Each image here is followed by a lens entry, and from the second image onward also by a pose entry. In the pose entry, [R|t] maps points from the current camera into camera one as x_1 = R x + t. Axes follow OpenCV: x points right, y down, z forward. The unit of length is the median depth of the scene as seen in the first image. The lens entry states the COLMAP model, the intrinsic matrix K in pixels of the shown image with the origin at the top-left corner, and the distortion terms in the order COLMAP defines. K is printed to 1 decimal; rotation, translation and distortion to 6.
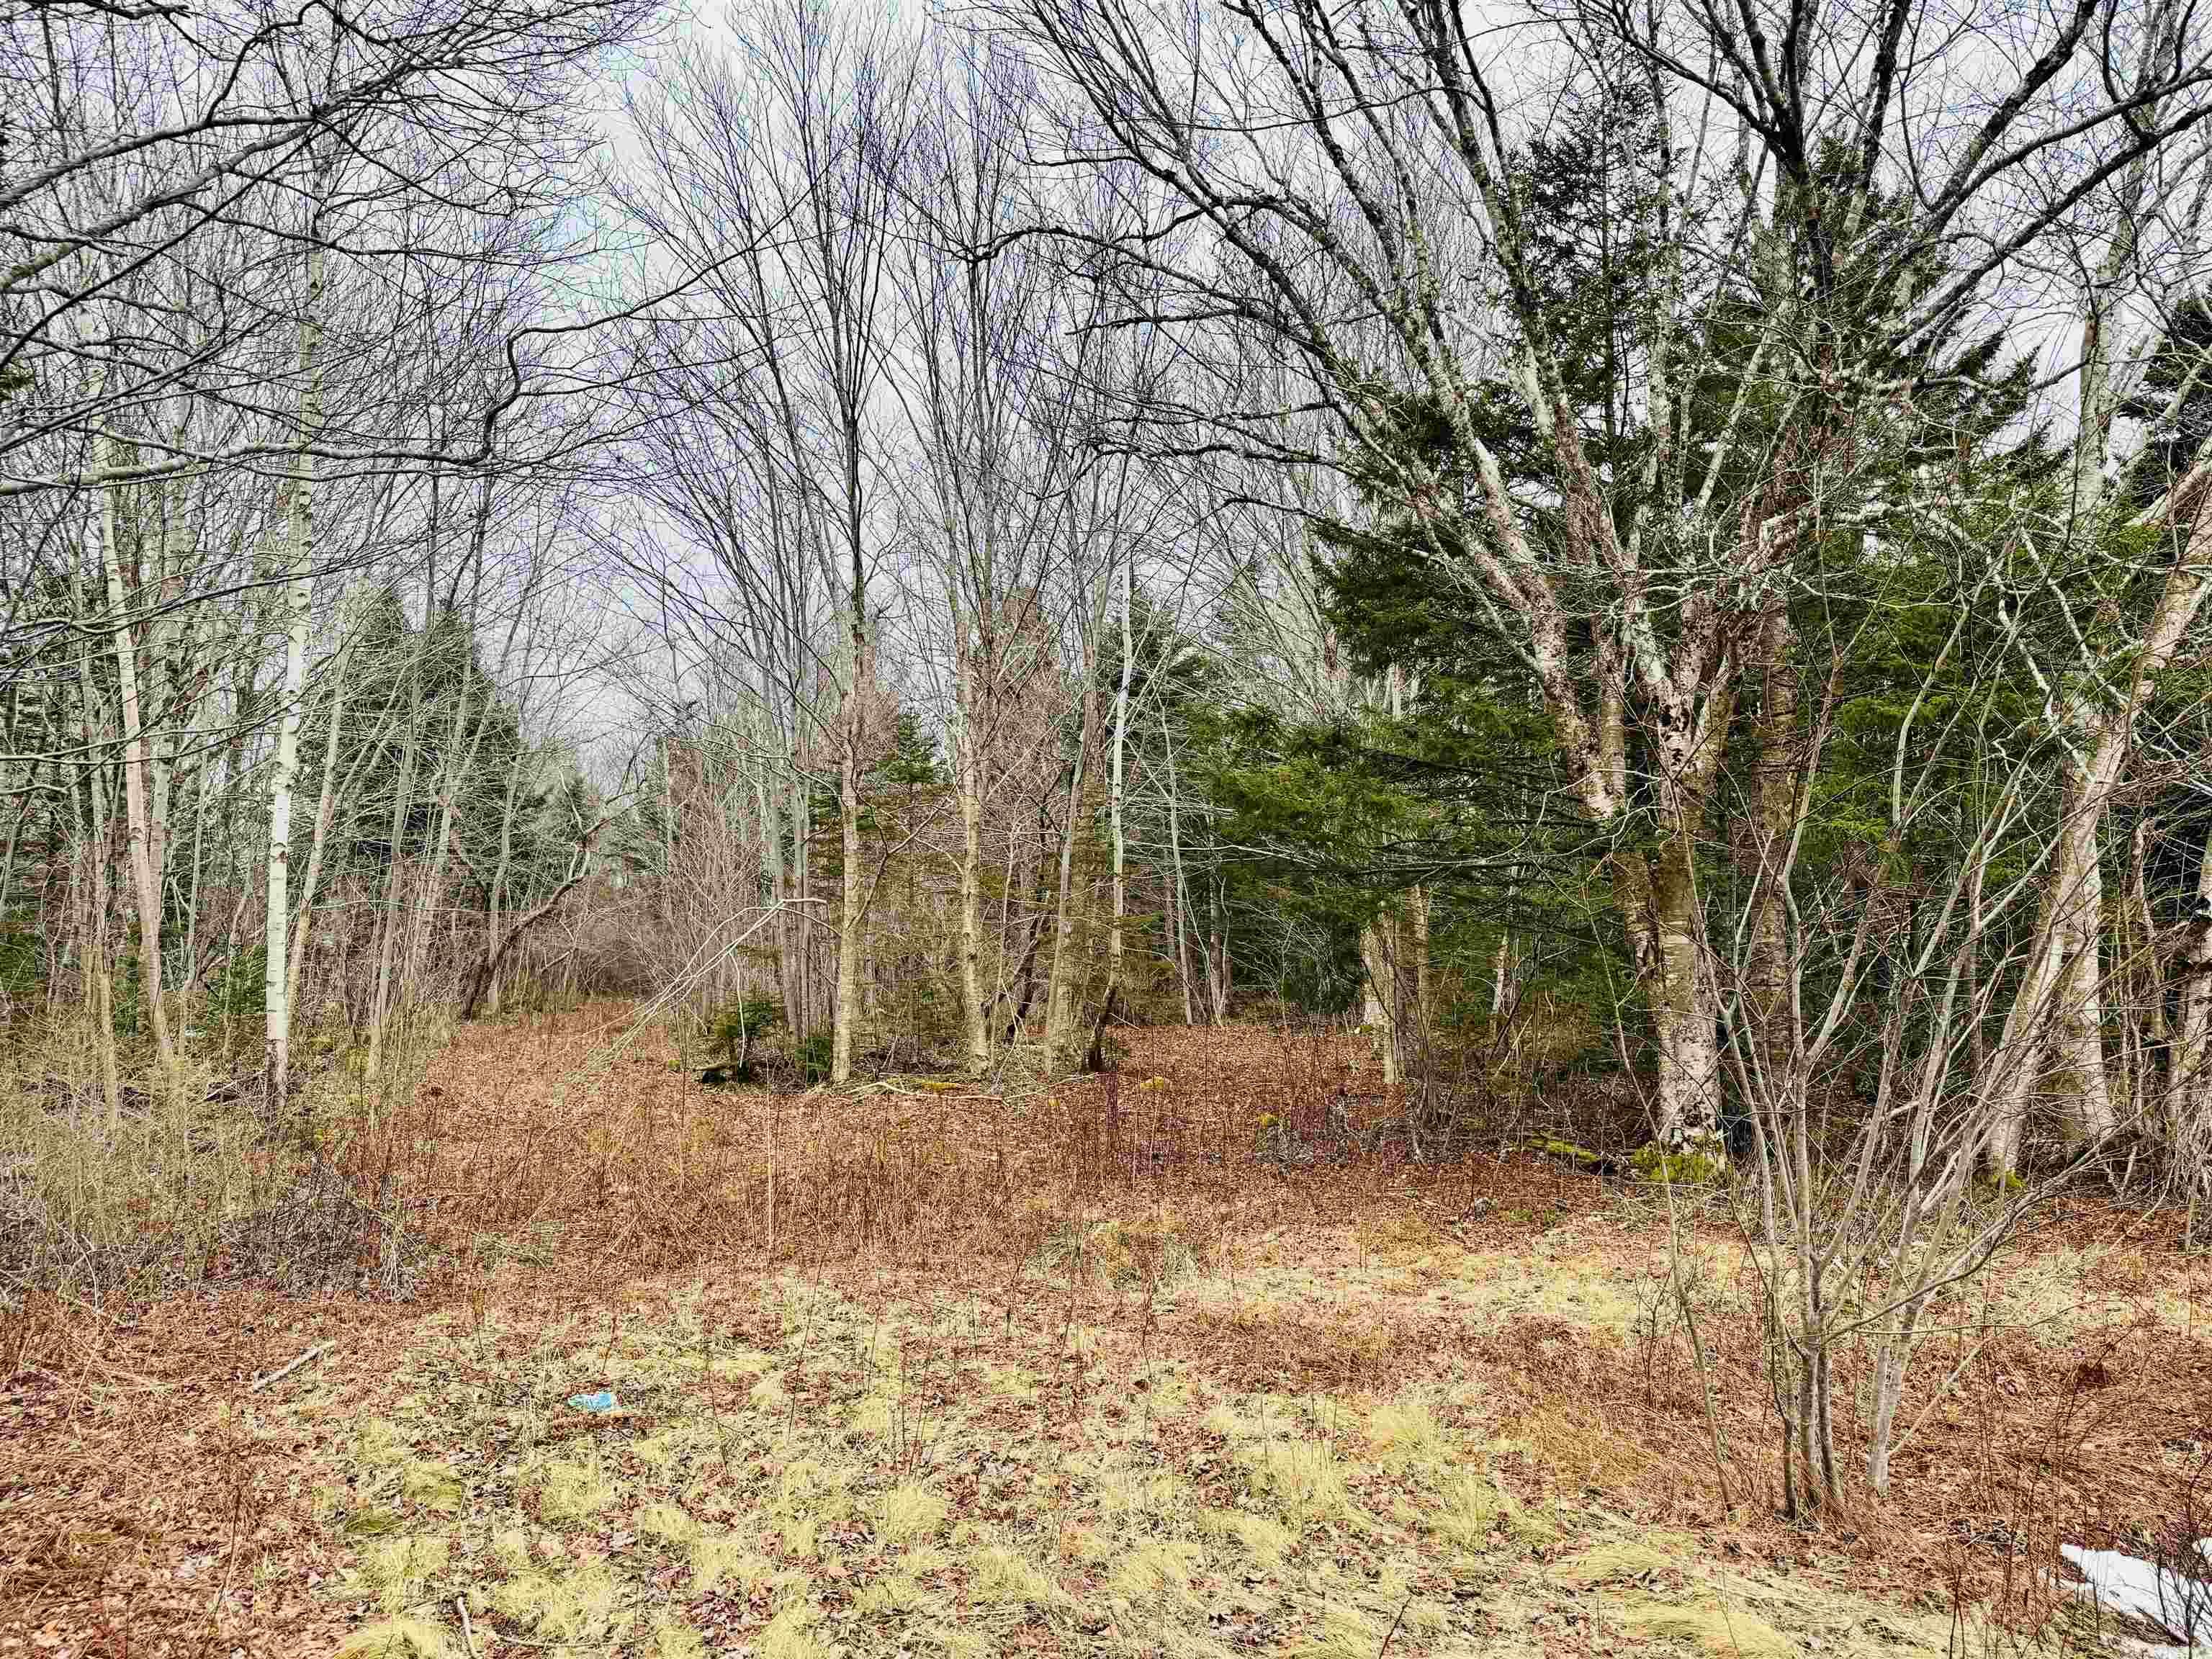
lens RADIAL K [[1619.1, 0, 1106.0], [0, 1619.1, 829.5], [0, 0, 1]] dist [0.054564, -0.062762]
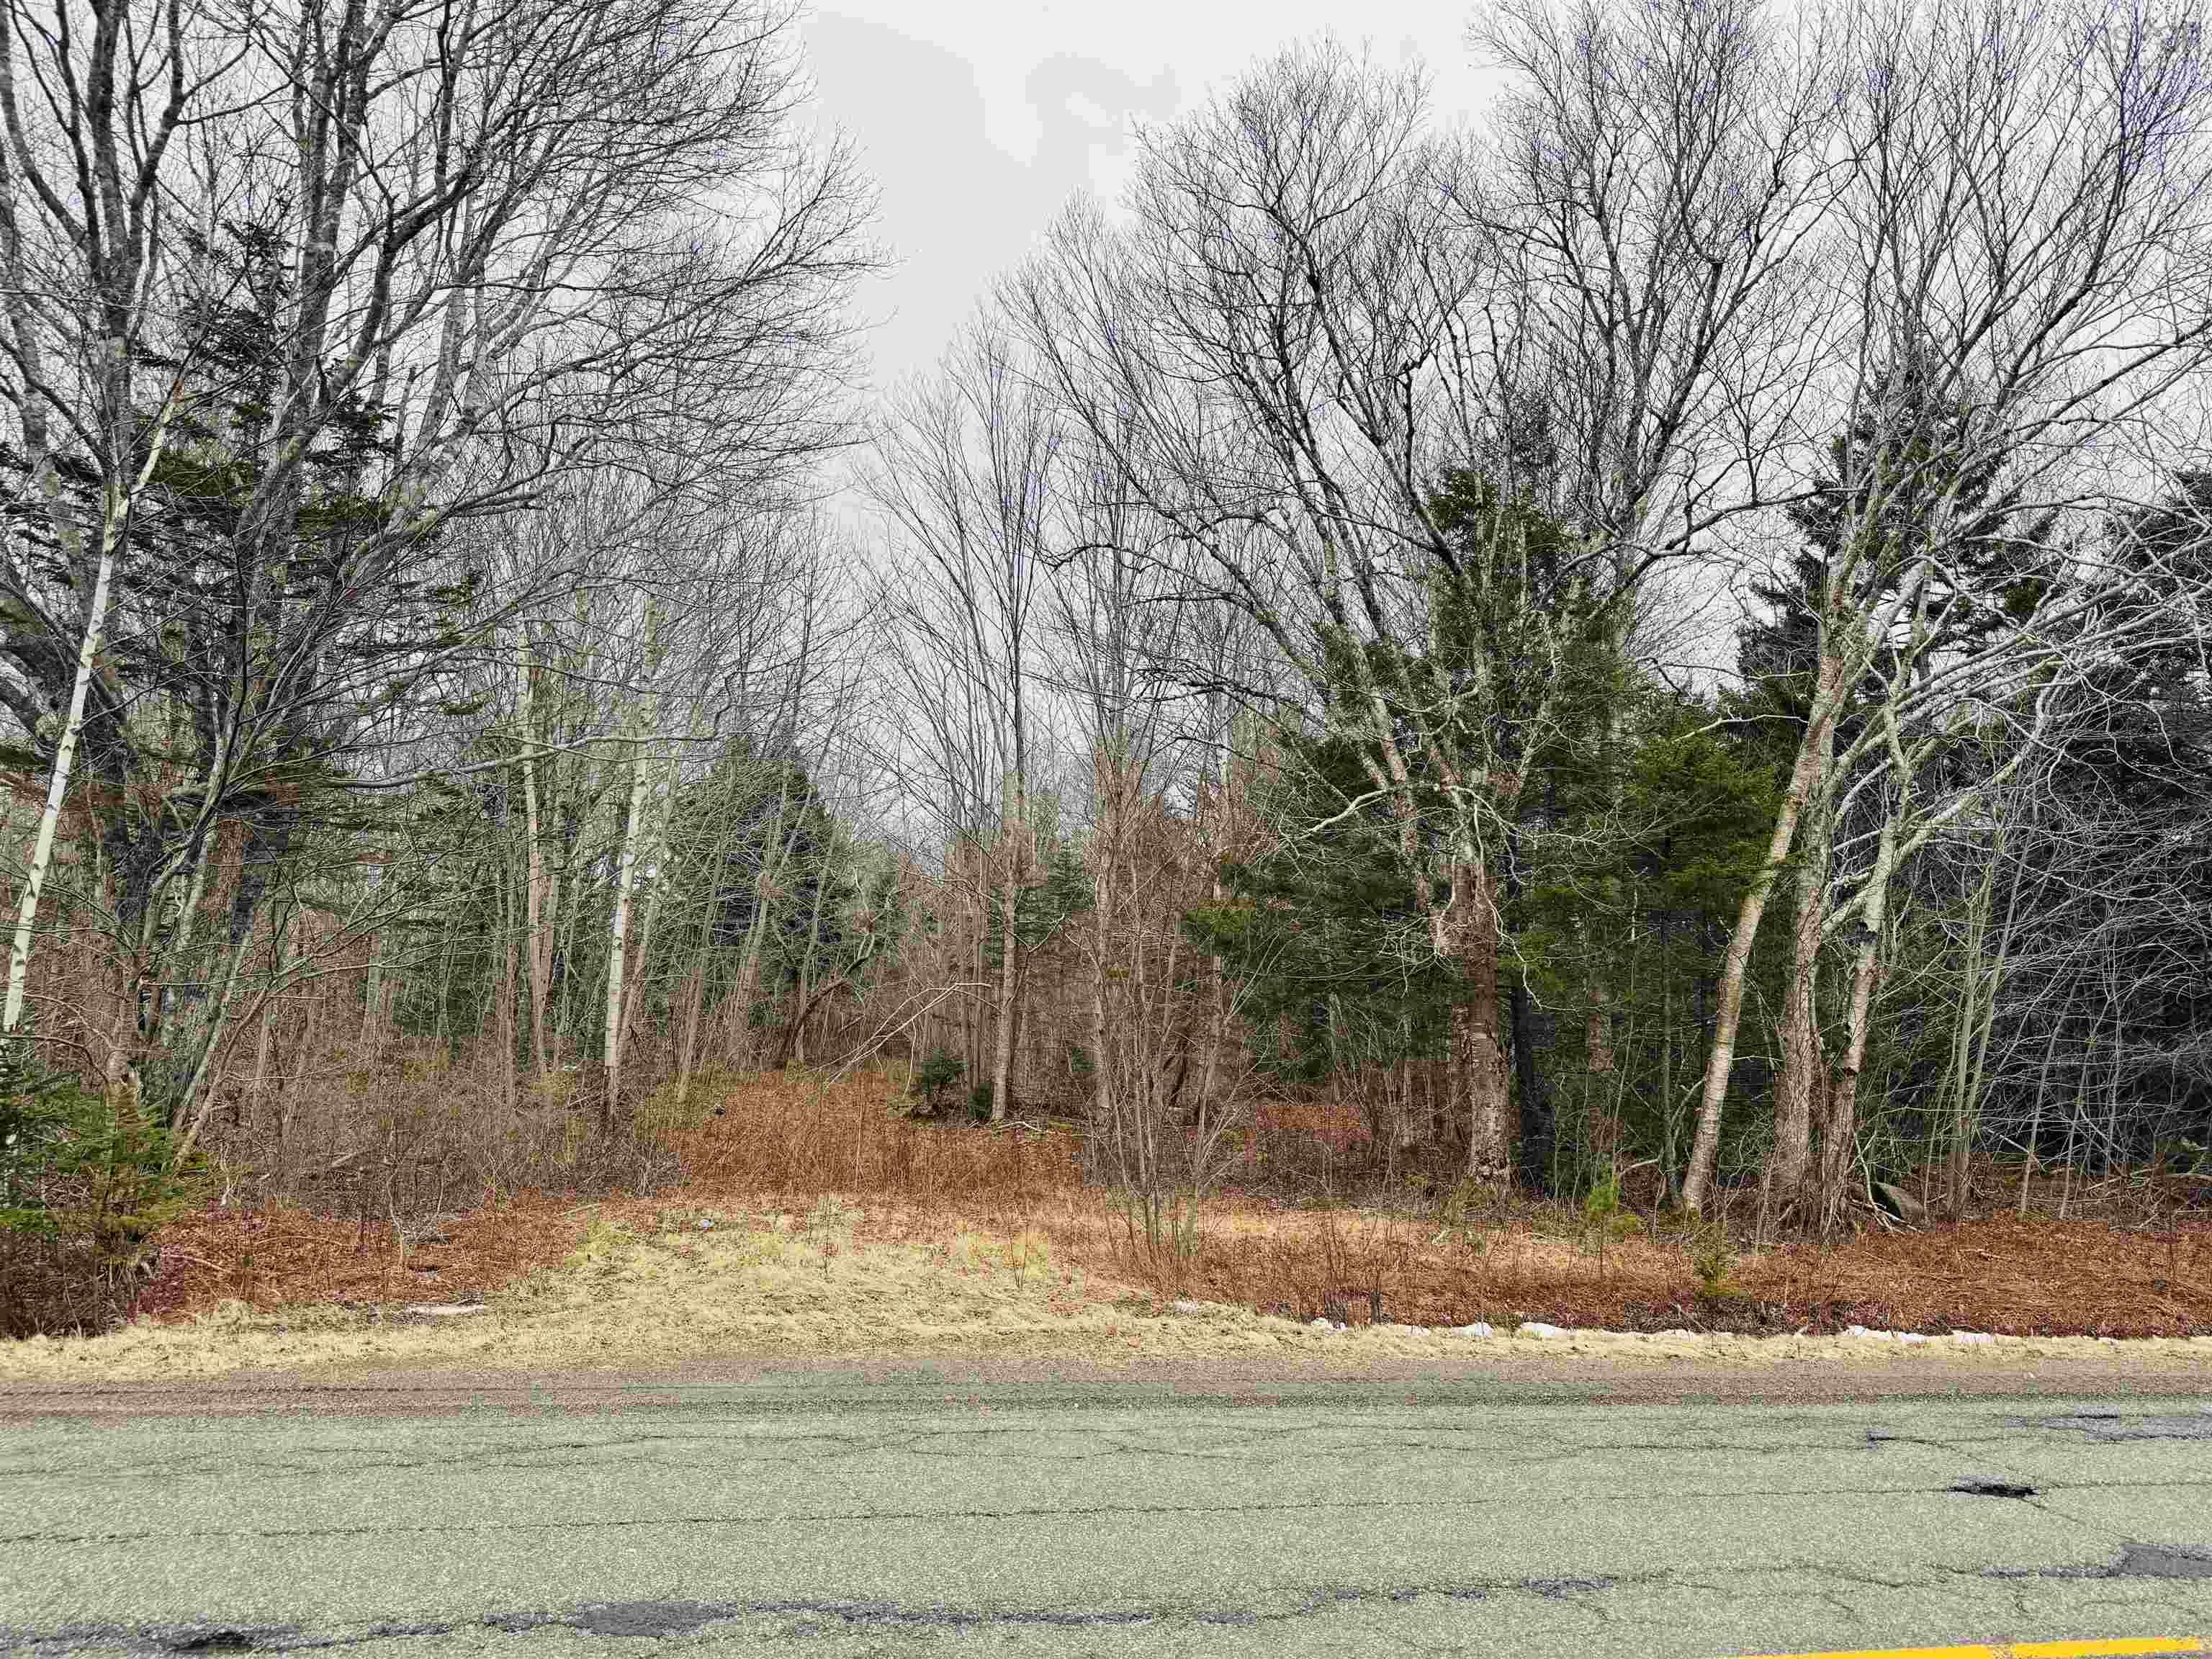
lens RADIAL K [[1603.2, 0, 1114.5], [0, 1603.2, 832.7], [0, 0, 1]] dist [0.084644, -0.110329]
pose [[0.979897, 0.015795, -0.198879, 0.195770], [-0.025573, 0.998582, -0.046690, -0.024336], [0.197860, 0.050838, 0.978911, -0.308141]]
